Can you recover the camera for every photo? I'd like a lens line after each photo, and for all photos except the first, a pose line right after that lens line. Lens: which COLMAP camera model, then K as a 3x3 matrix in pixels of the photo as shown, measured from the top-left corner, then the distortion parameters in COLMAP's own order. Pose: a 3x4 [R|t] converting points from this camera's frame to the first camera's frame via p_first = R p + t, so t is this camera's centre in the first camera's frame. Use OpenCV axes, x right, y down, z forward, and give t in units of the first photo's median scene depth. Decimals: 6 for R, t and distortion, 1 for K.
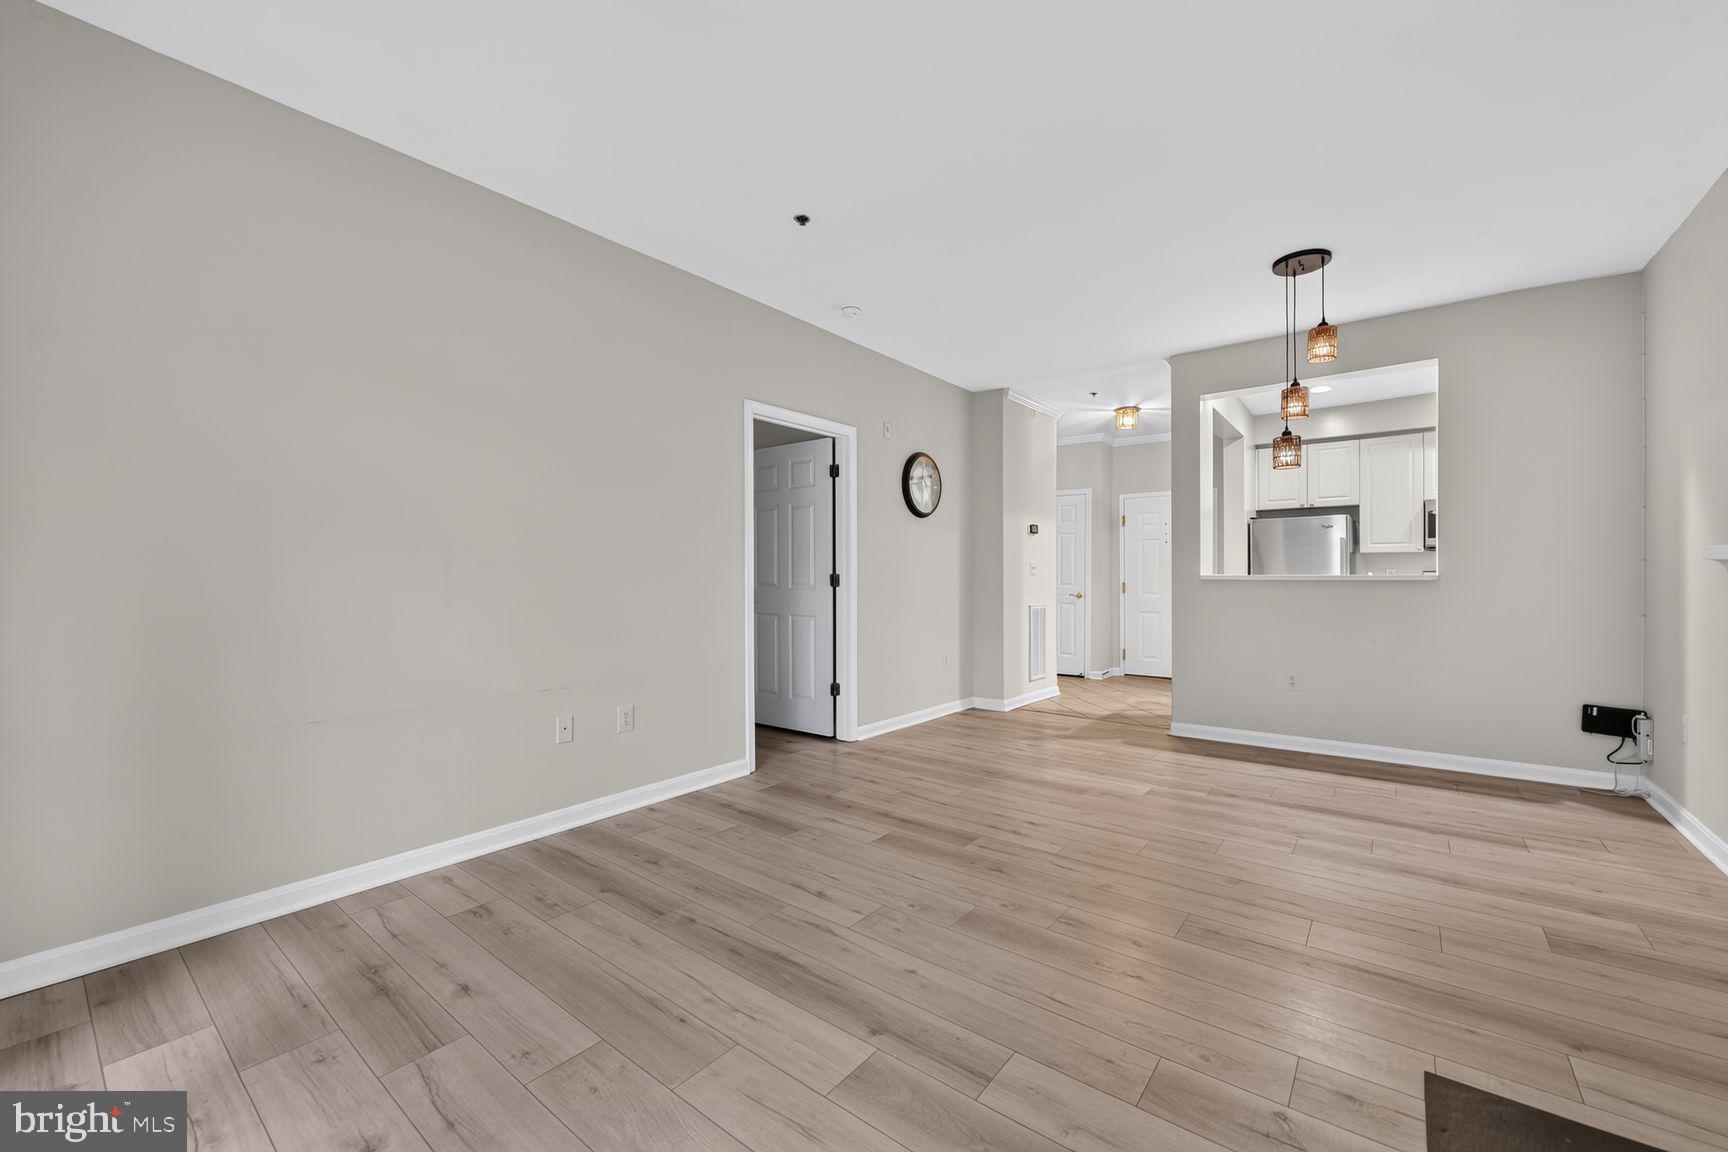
lens RADIAL K [[684.8, 0, 856.6], [0, 684.8, 582.5], [0, 0, 1]] dist [-0.000683, -0.000117]
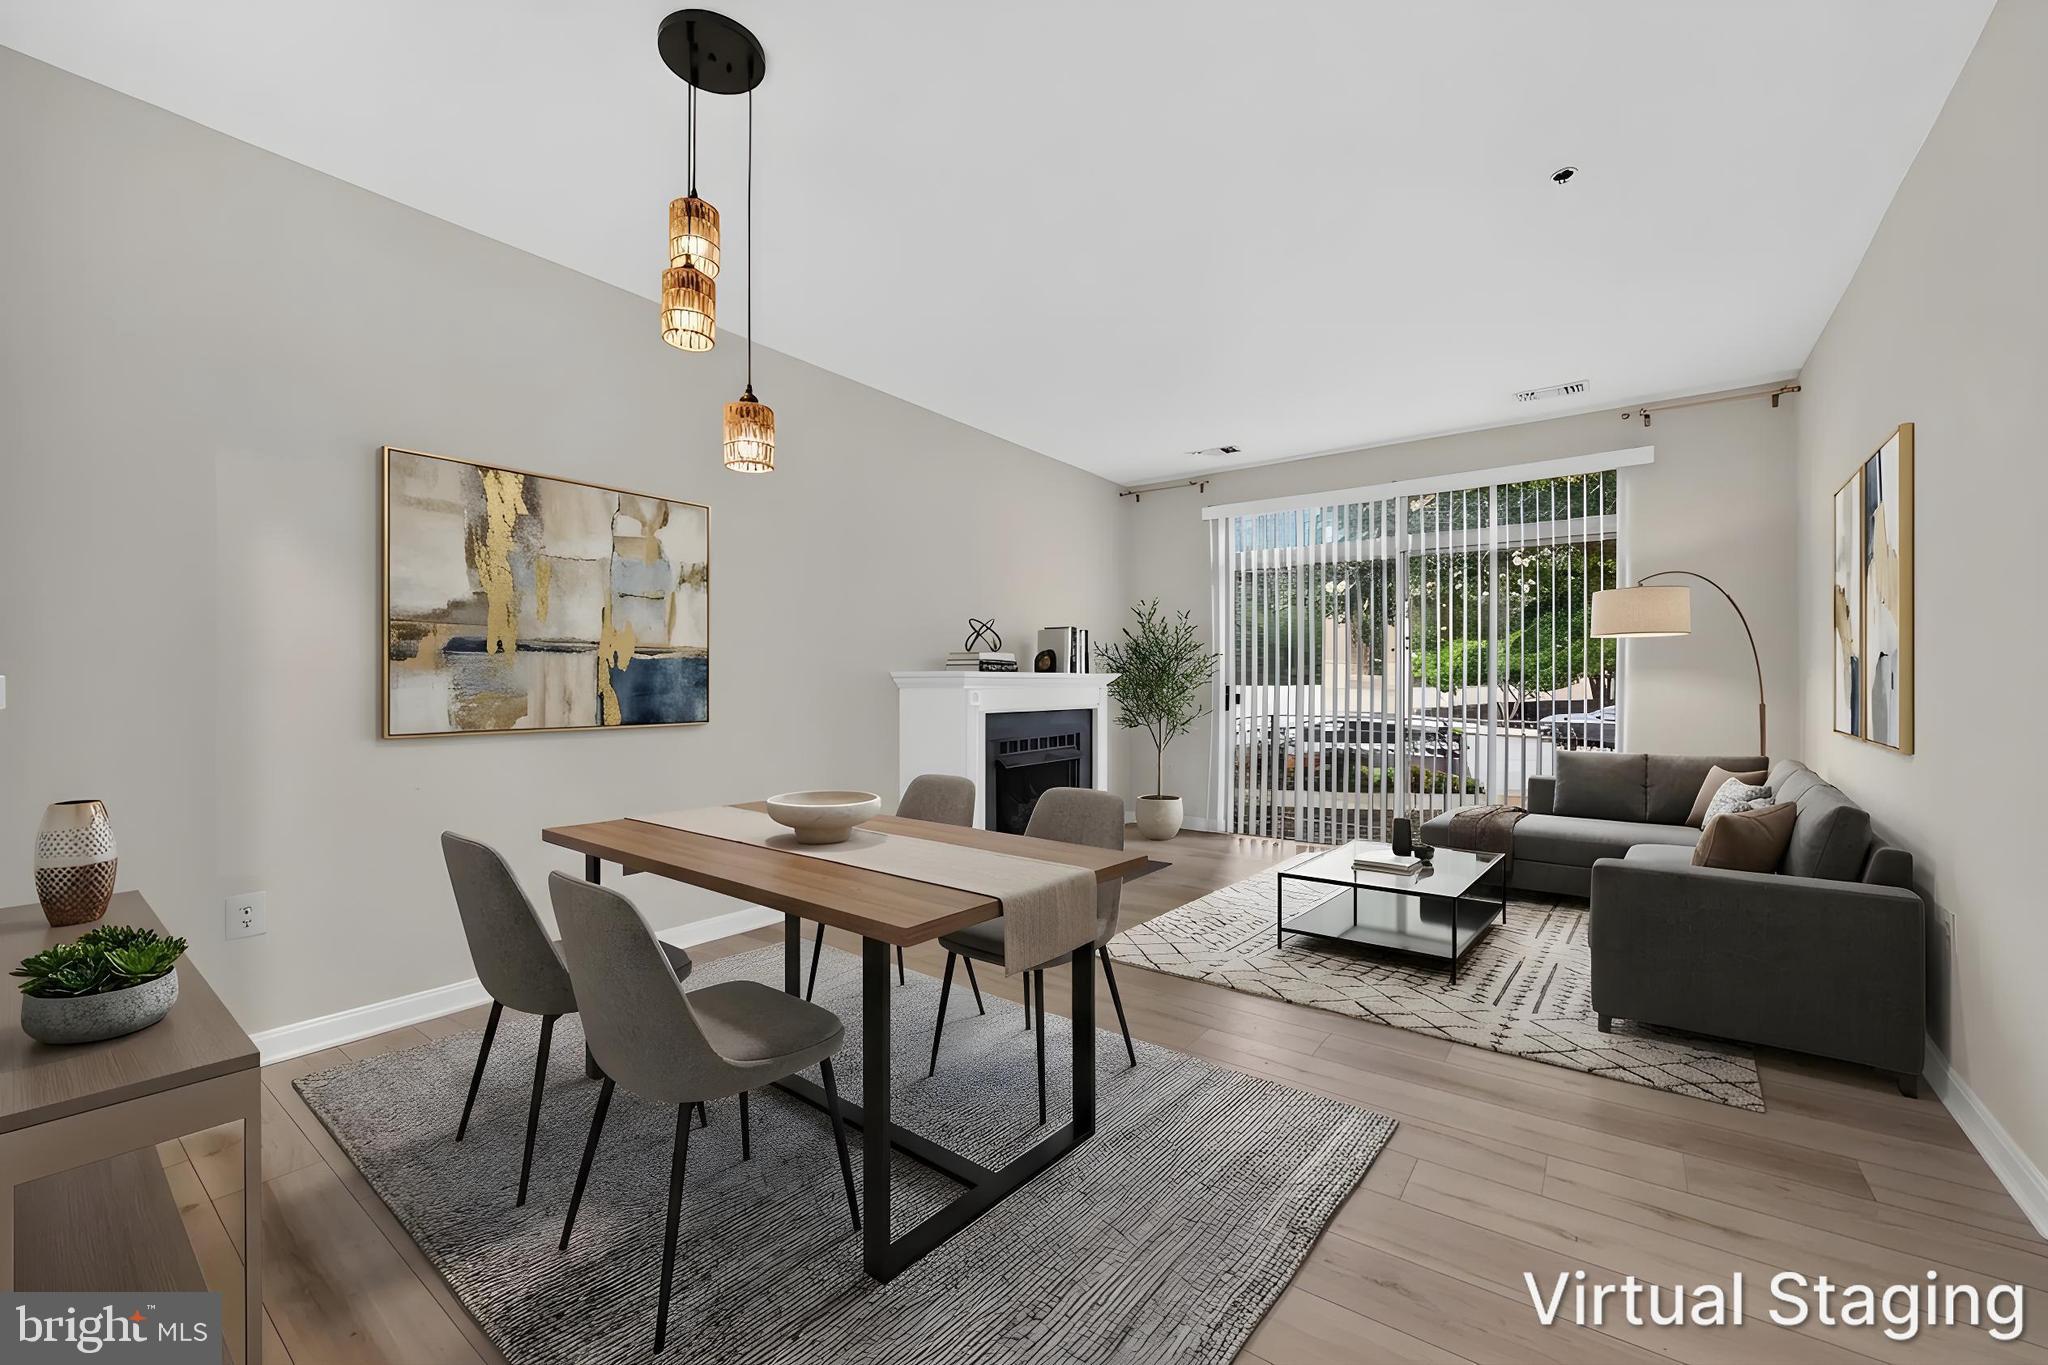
lens RADIAL K [[838.8, 0, 1019.2], [0, 838.8, 689.7], [0, 0, 1]] dist [-0.002854, -0.000359]
pose [[-0.999911, 0.002401, -0.013098, 0.424313], [0.002267, 0.999945, 0.010220, -0.011915], [0.013122, 0.010189, -0.999862, 1.585190]]
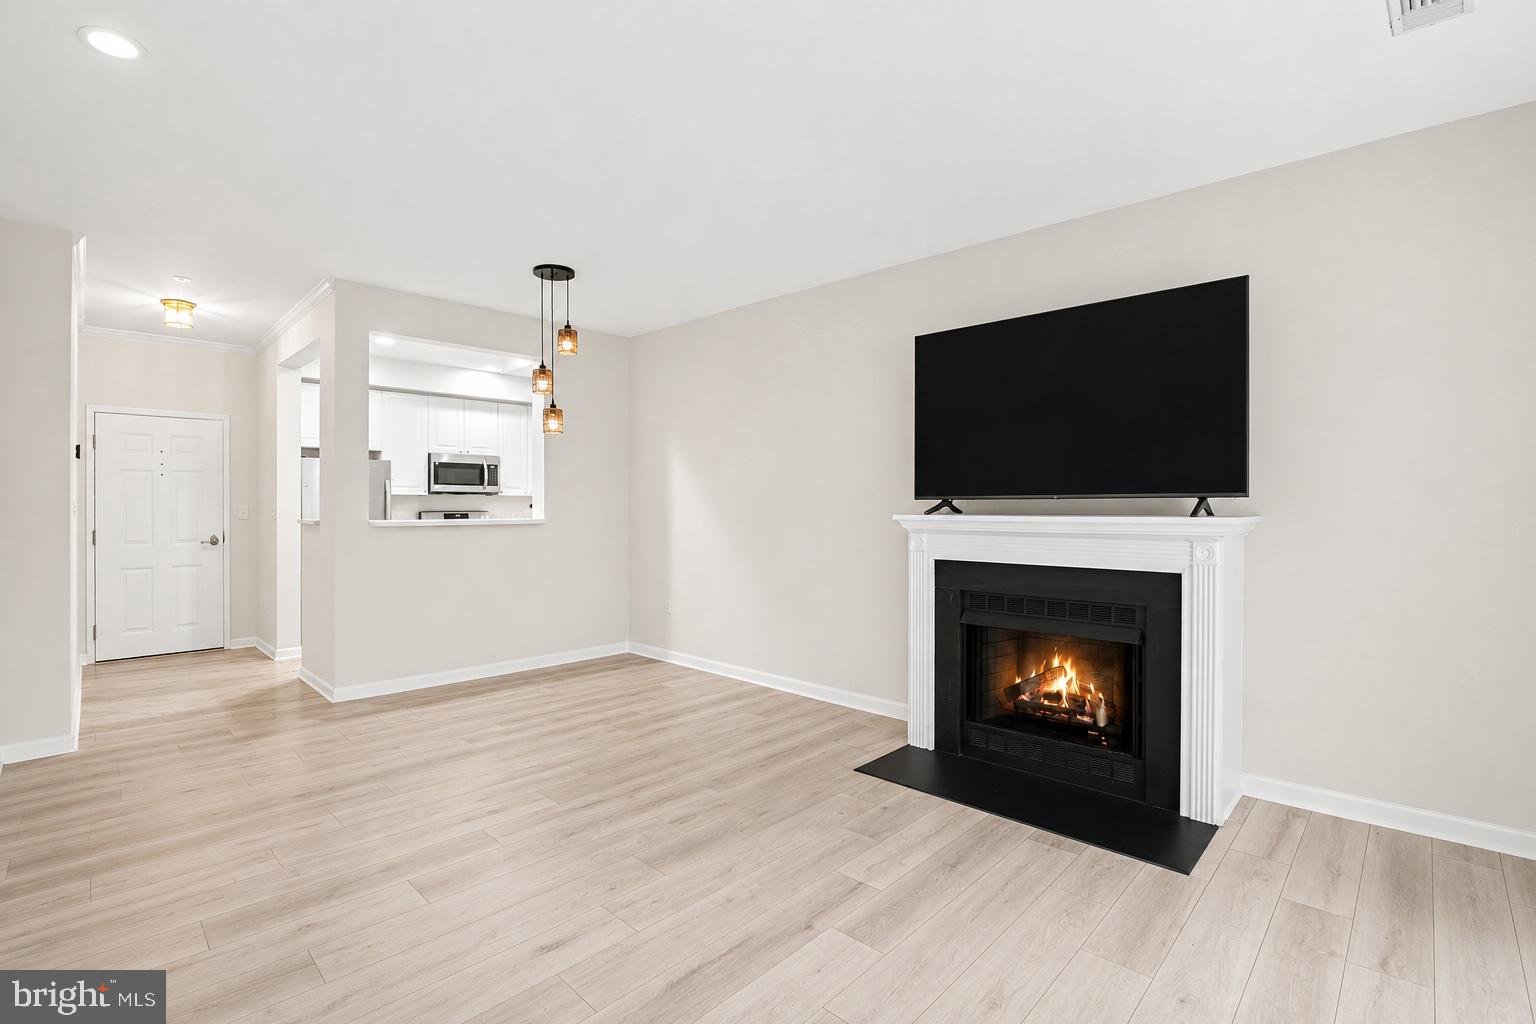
lens RADIAL K [[738.8, 0, 778.0], [0, 738.8, 501.4], [0, 0, 1]] dist [-0.049641, -0.000651]
pose [[0.114934, 0.003098, 0.993368, -0.602172], [0.013761, 0.999894, -0.004710, -0.038158], [-0.993278, 0.014211, 0.114879, 0.439209]]
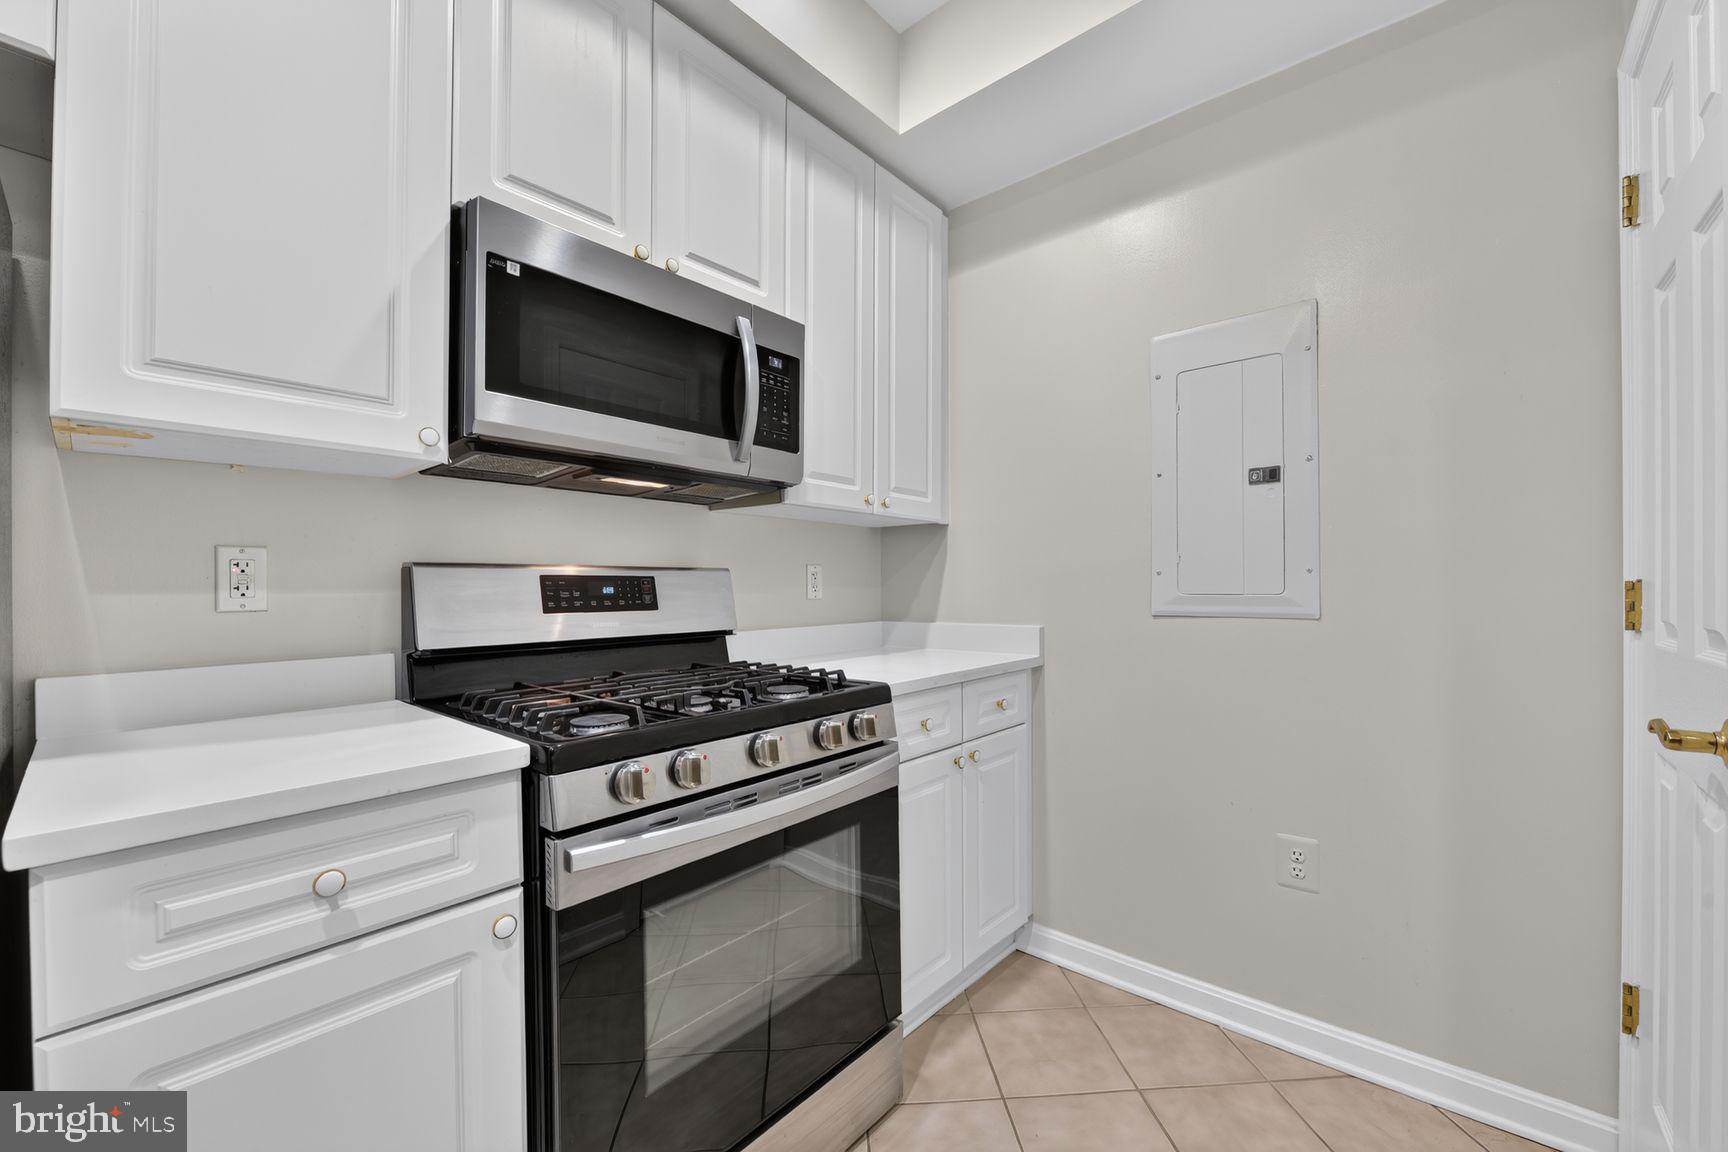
lens RADIAL K [[684.8, 0, 856.6], [0, 684.8, 582.5], [0, 0, 1]] dist [-0.000683, -0.000117]
pose [[0.056987, 0.006894, 0.998351, 1.095251], [0.007781, 0.999943, -0.007349, -0.014702], [-0.998345, 0.008187, 0.056930, 1.496218]]
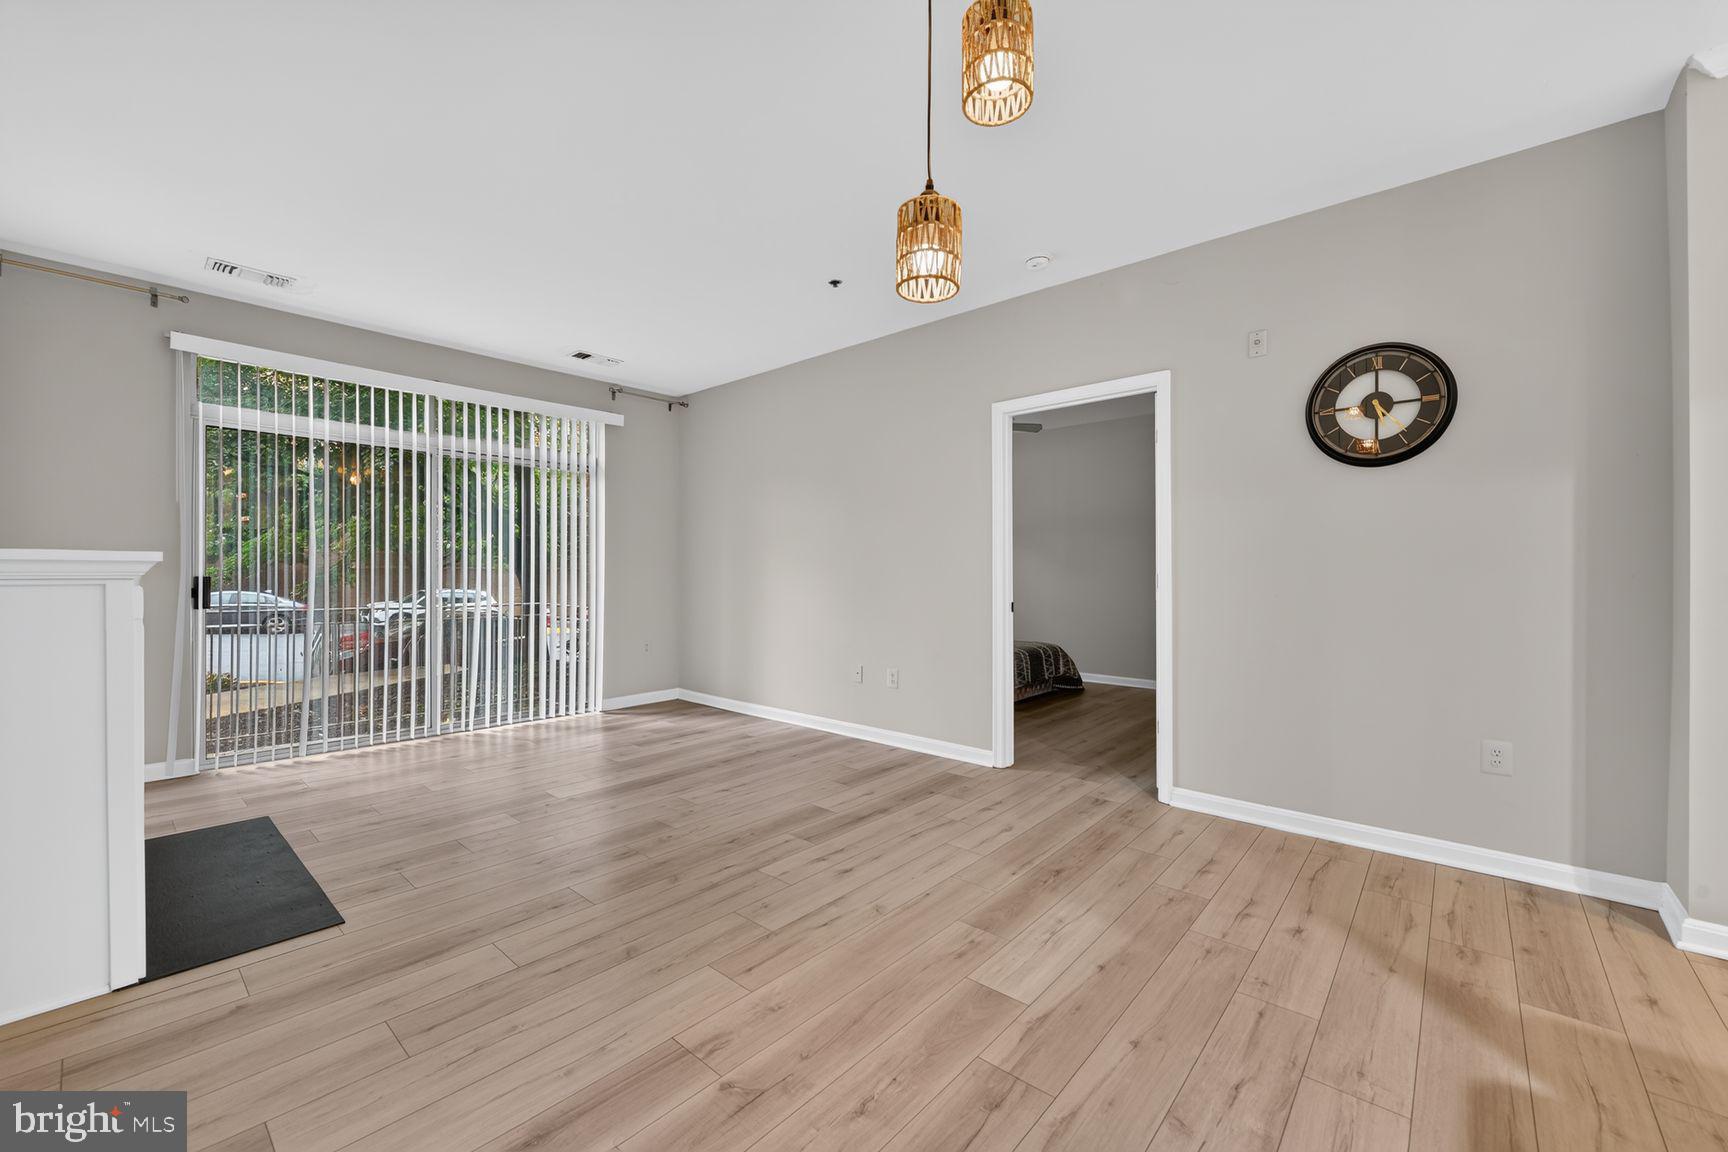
lens RADIAL K [[686.7, 0, 870.9], [0, 686.7, 574.4], [0, 0, 1]] dist [0.001299, -0.000063]
pose [[-0.042969, 0.001324, -0.999076, 0.985044], [-0.010031, 0.999948, 0.001756, -0.011852], [0.999026, 0.010097, -0.042954, 0.955817]]
